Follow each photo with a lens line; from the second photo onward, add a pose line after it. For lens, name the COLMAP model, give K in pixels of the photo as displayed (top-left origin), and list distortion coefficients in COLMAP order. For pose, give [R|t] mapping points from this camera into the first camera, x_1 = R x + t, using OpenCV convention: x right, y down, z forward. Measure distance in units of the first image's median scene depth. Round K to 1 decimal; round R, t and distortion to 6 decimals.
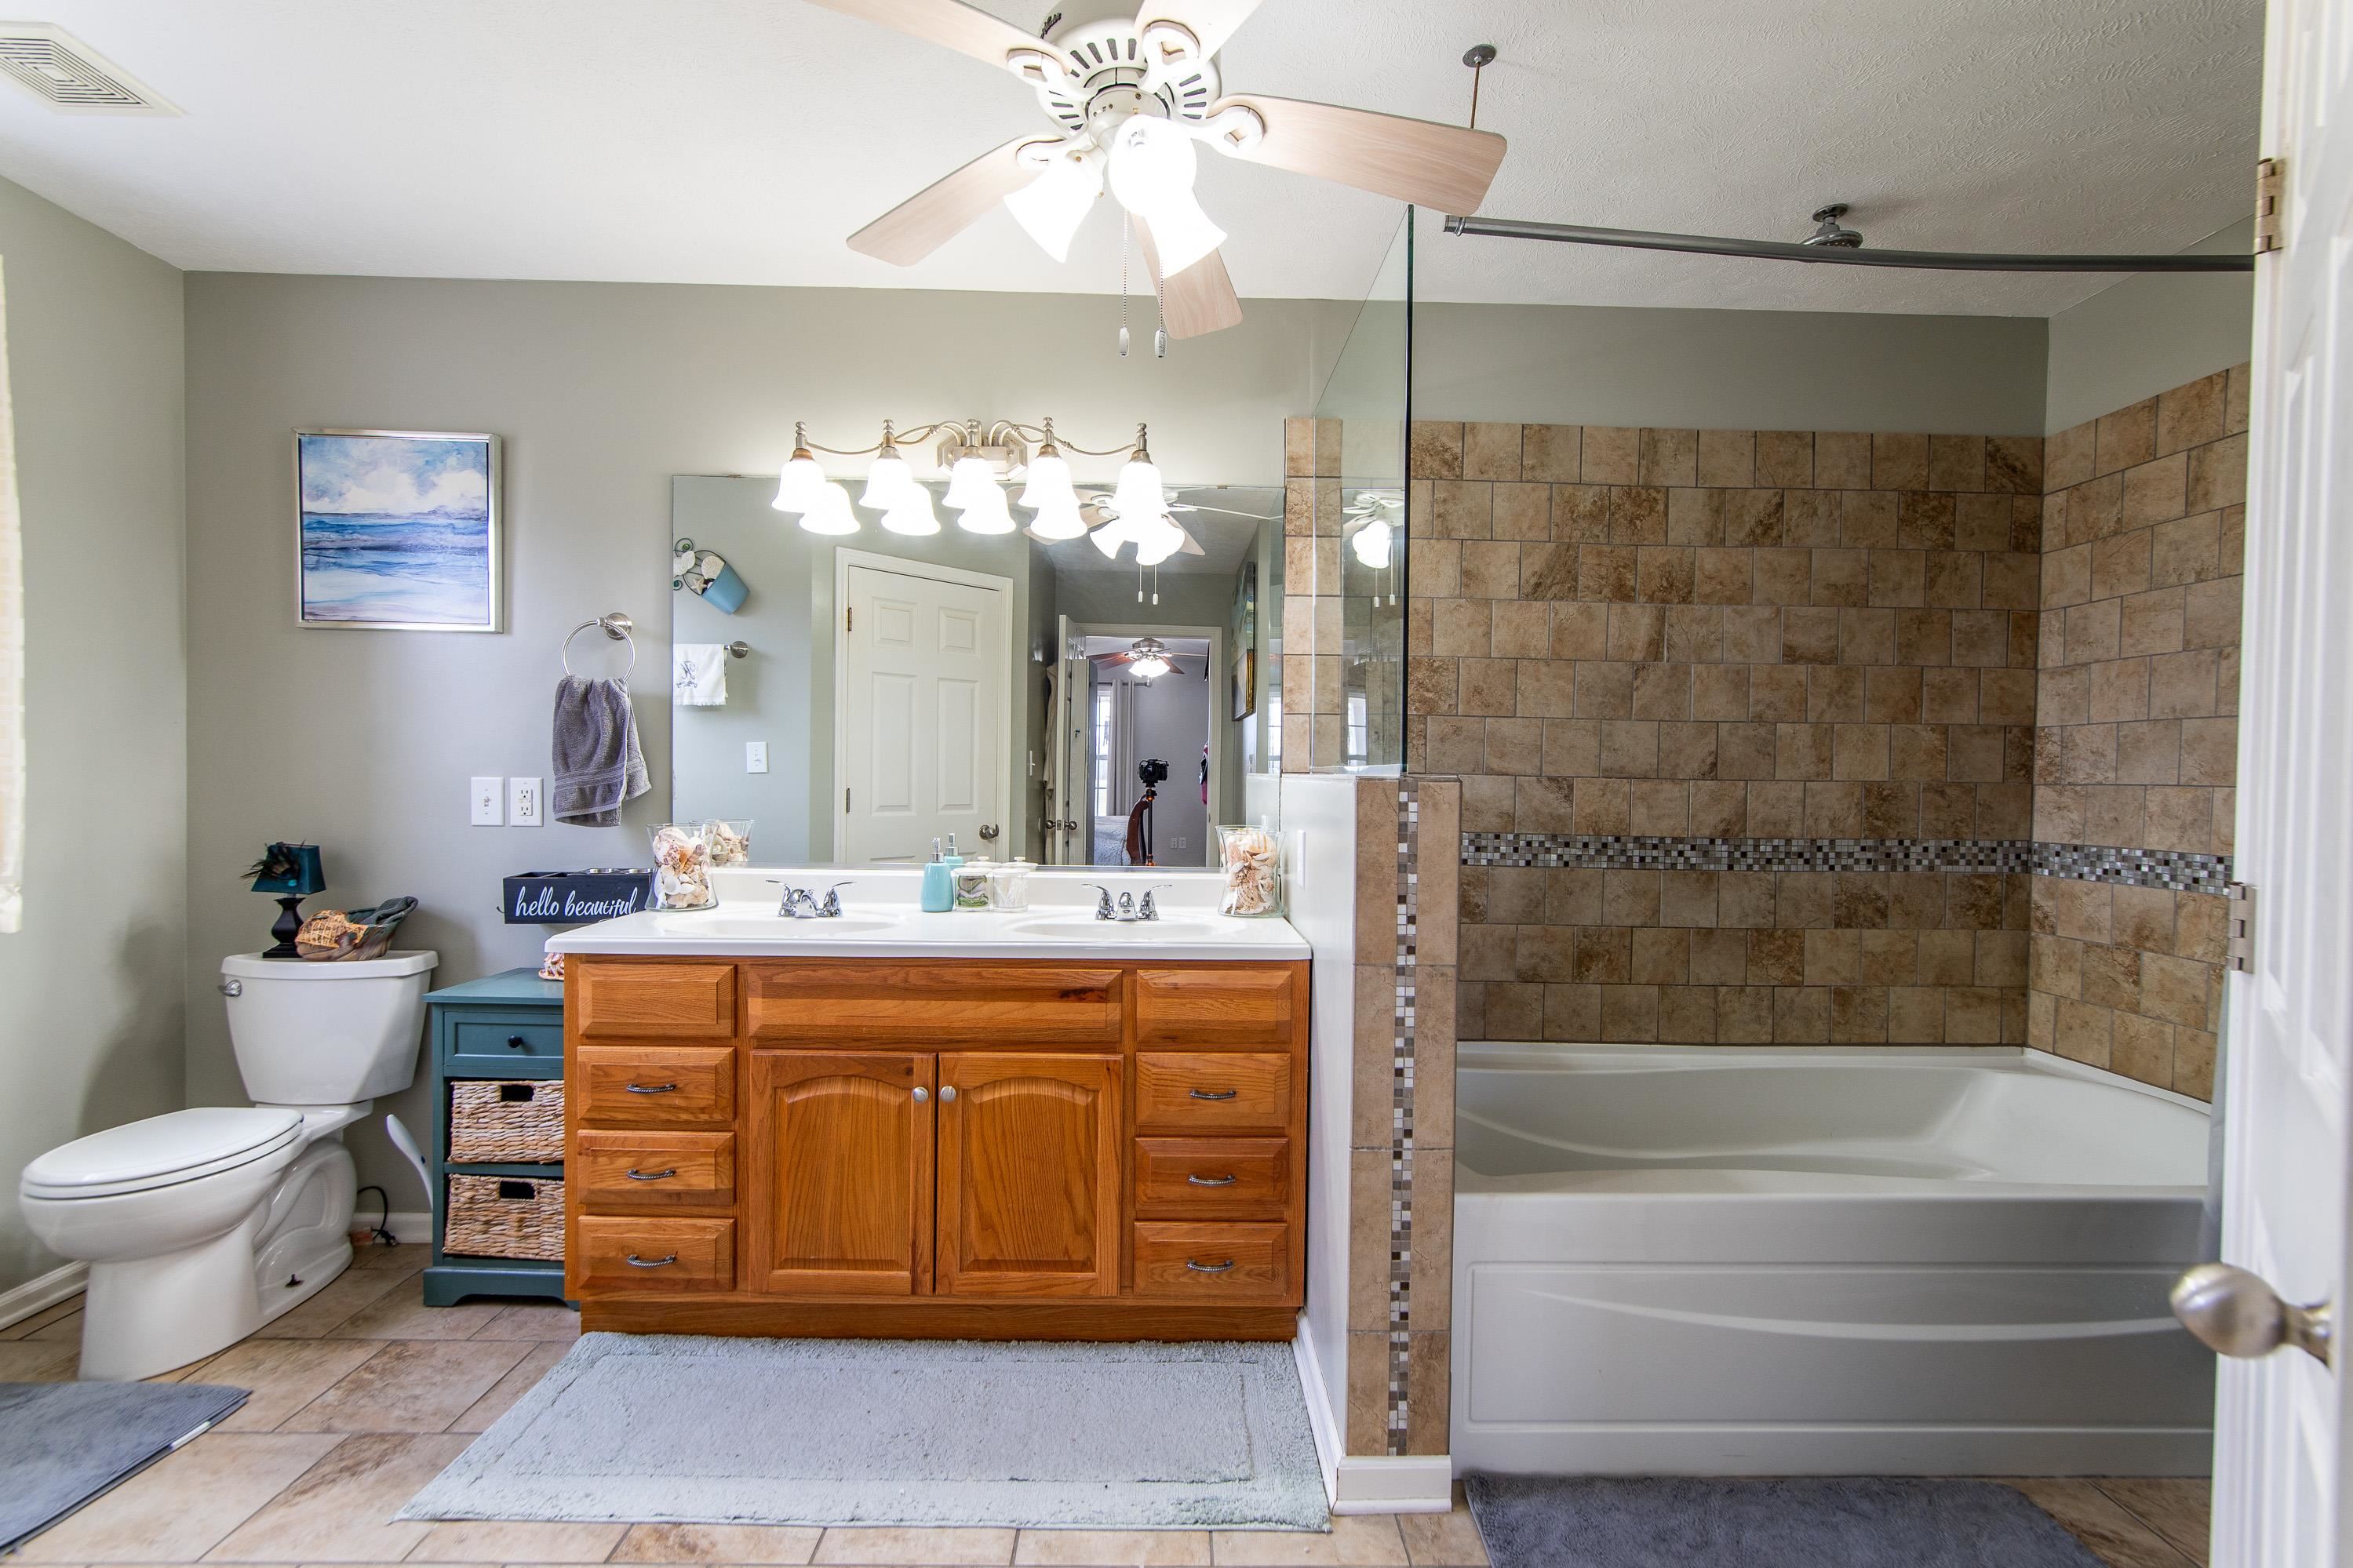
lens RADIAL K [[1030.4, 0, 1179.3], [0, 1030.4, 787.1], [0, 0, 1]] dist [-0.000916, 0.002184]
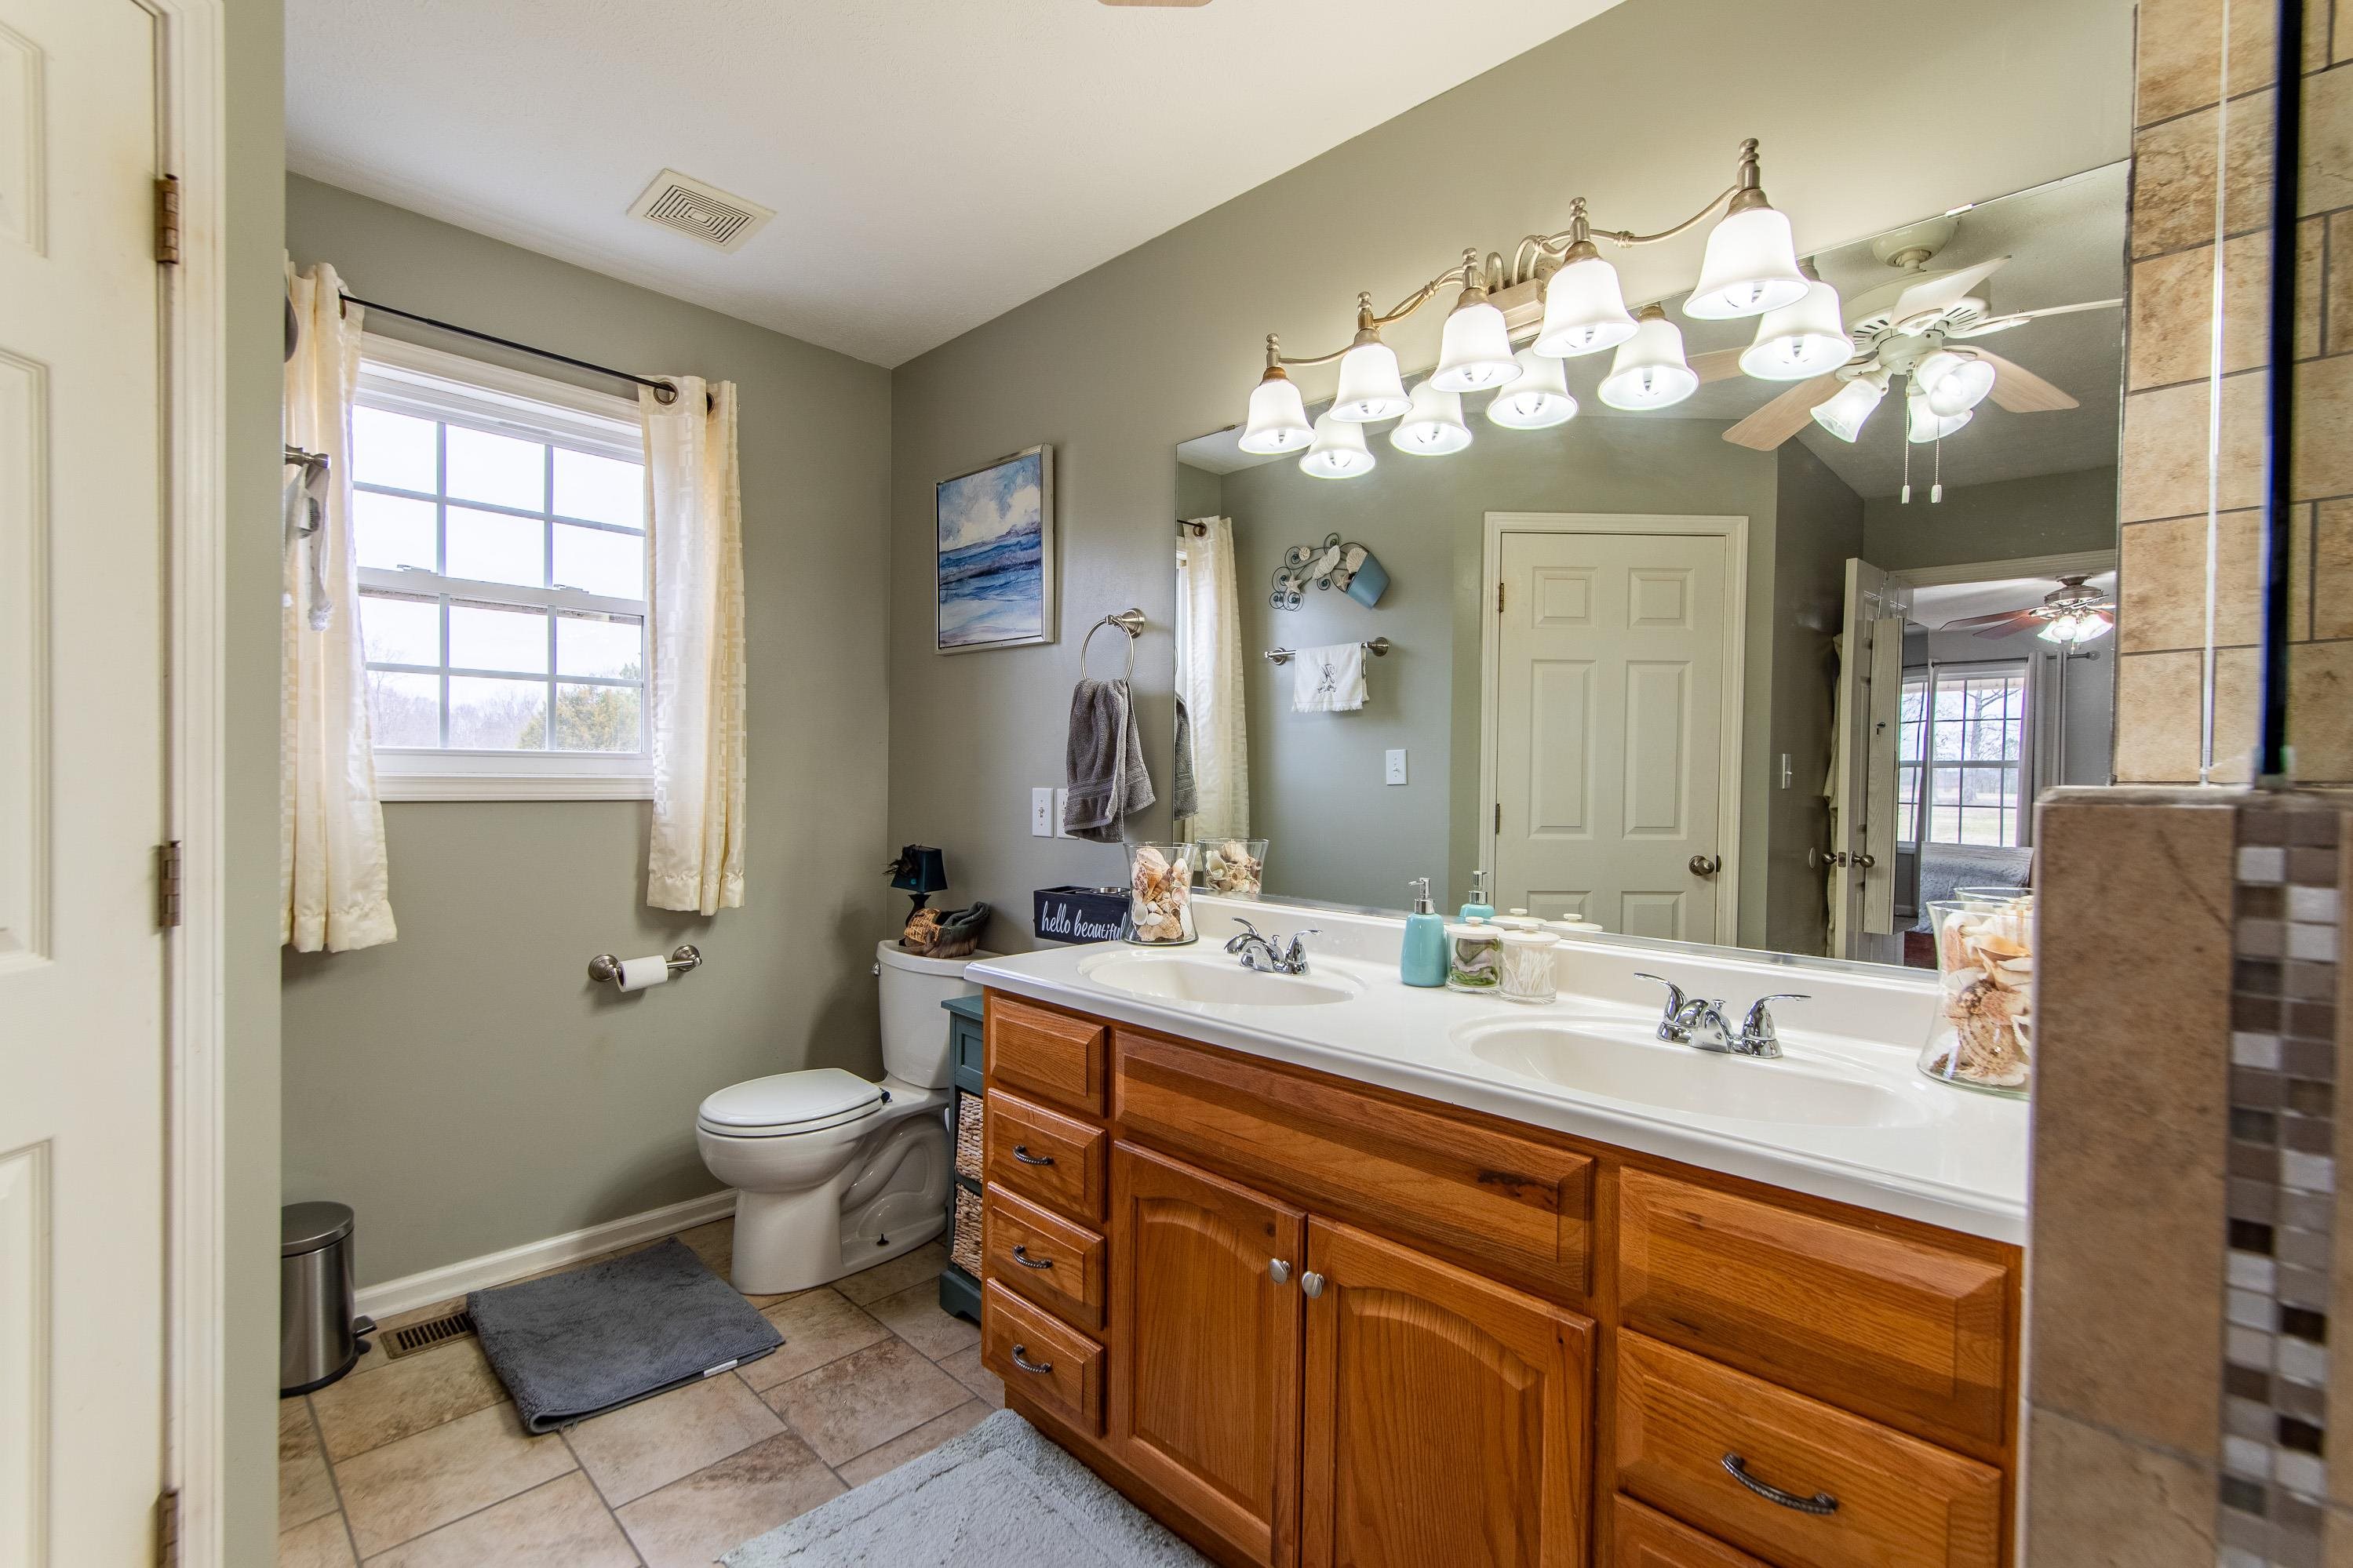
lens RADIAL K [[1030.4, 0, 1181.5], [0, 1030.4, 794.2], [0, 0, 1]] dist [-0.000916, 0.002184]
pose [[0.702162, 0.006656, -0.711986, 0.156868], [-0.011014, 0.999938, -0.001515, -0.004210], [0.711932, 0.008905, 0.702192, 0.447569]]
